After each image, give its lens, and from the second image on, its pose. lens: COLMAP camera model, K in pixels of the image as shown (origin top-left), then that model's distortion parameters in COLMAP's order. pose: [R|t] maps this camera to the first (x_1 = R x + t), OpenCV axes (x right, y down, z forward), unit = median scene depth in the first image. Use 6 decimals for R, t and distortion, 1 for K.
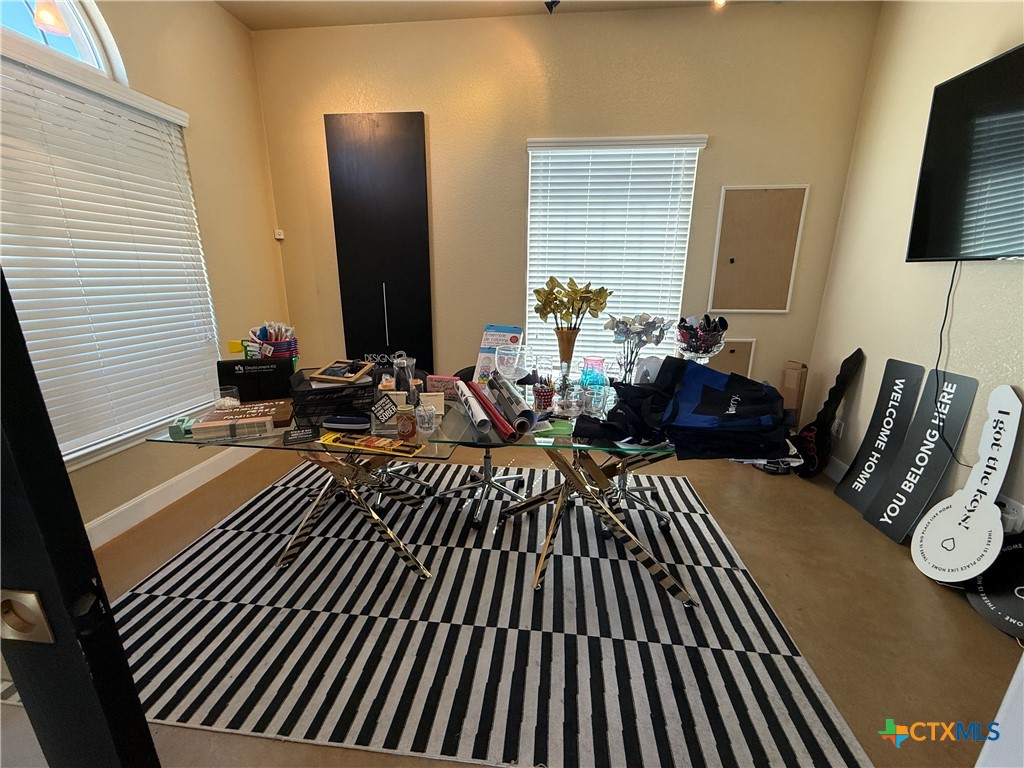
lens RADIAL K [[410.5, 0, 510.0], [0, 410.5, 387.3], [0, 0, 1]] dist [0.000303, 0.000451]
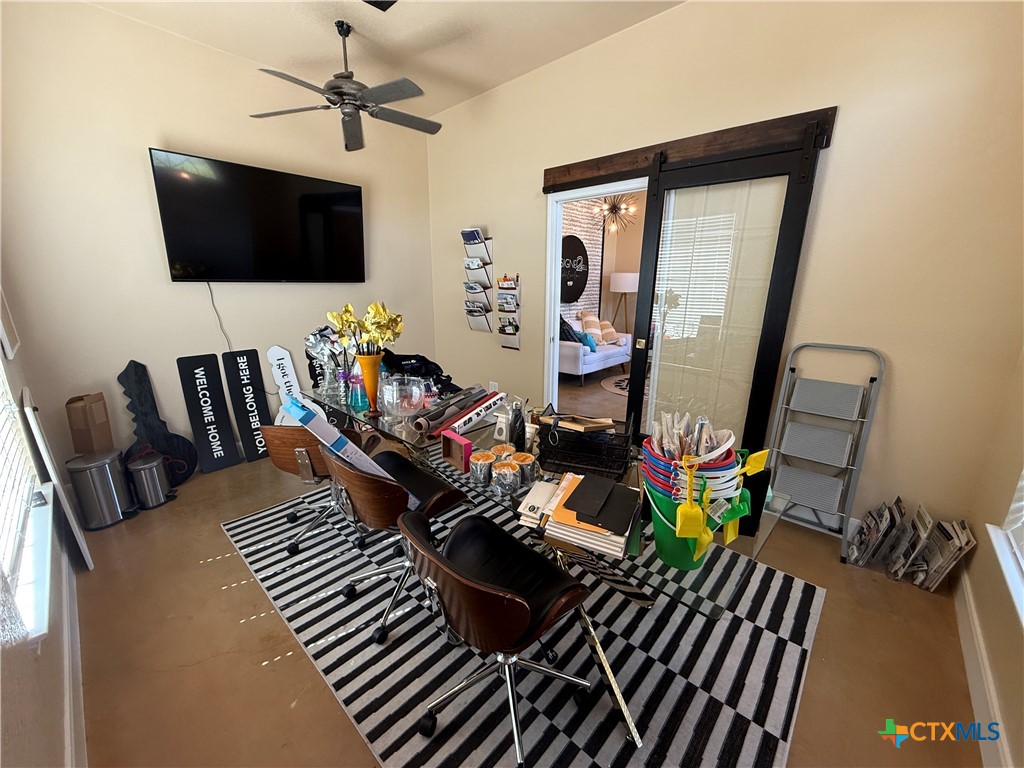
lens RADIAL K [[410.5, 0, 509.1], [0, 410.5, 386.5], [0, 0, 1]] dist [0.000303, 0.000451]
pose [[-0.803237, -0.158753, 0.574115, -0.663322], [0.150943, 0.878124, 0.453999, -0.440533], [-0.576218, 0.451328, -0.681378, 1.411209]]
